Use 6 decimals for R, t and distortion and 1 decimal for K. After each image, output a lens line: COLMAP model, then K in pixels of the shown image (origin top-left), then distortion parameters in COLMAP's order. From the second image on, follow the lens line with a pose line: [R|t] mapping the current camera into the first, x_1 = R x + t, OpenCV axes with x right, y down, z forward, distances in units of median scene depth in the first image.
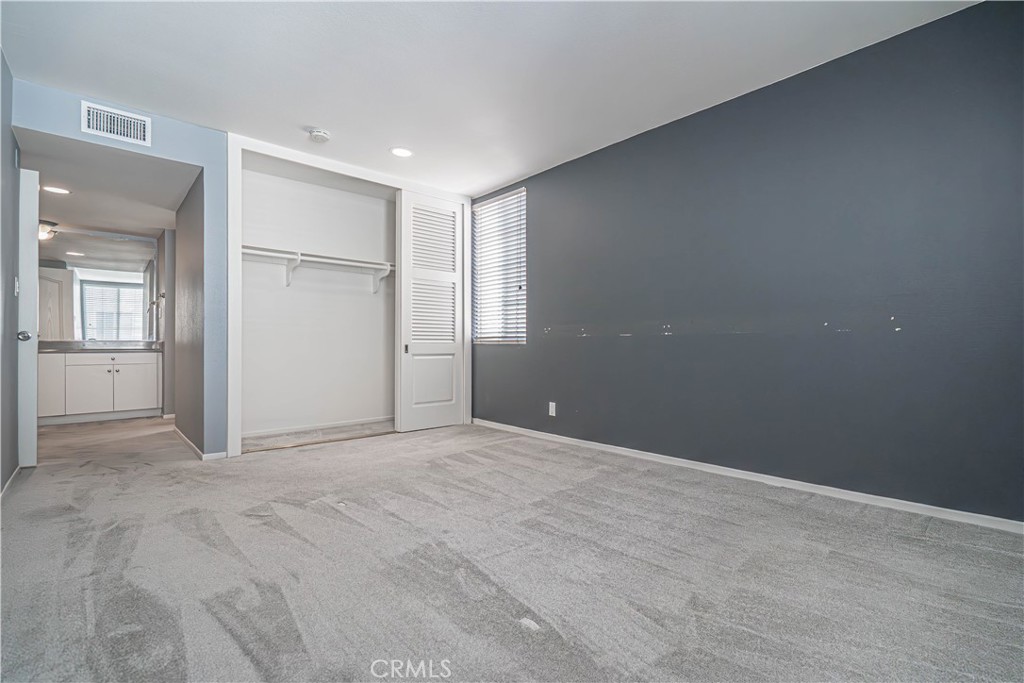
lens RADIAL K [[463.8, 0, 511.1], [0, 463.8, 343.3], [0, 0, 1]] dist [-0.005727, 0.001290]
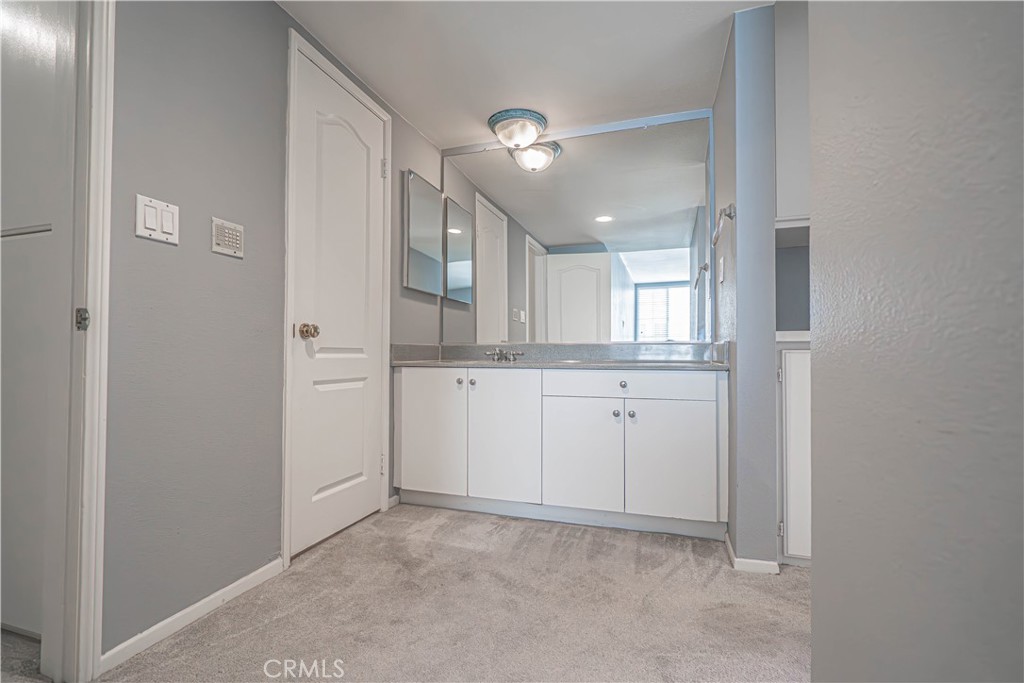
lens RADIAL K [[463.8, 0, 509.4], [0, 463.8, 345.0], [0, 0, 1]] dist [-0.005727, 0.001290]
pose [[0.501954, -0.003887, -0.864885, -0.476242], [-0.006763, 0.999942, -0.008419, 0.002508], [0.864868, 0.010075, 0.501899, 0.603348]]
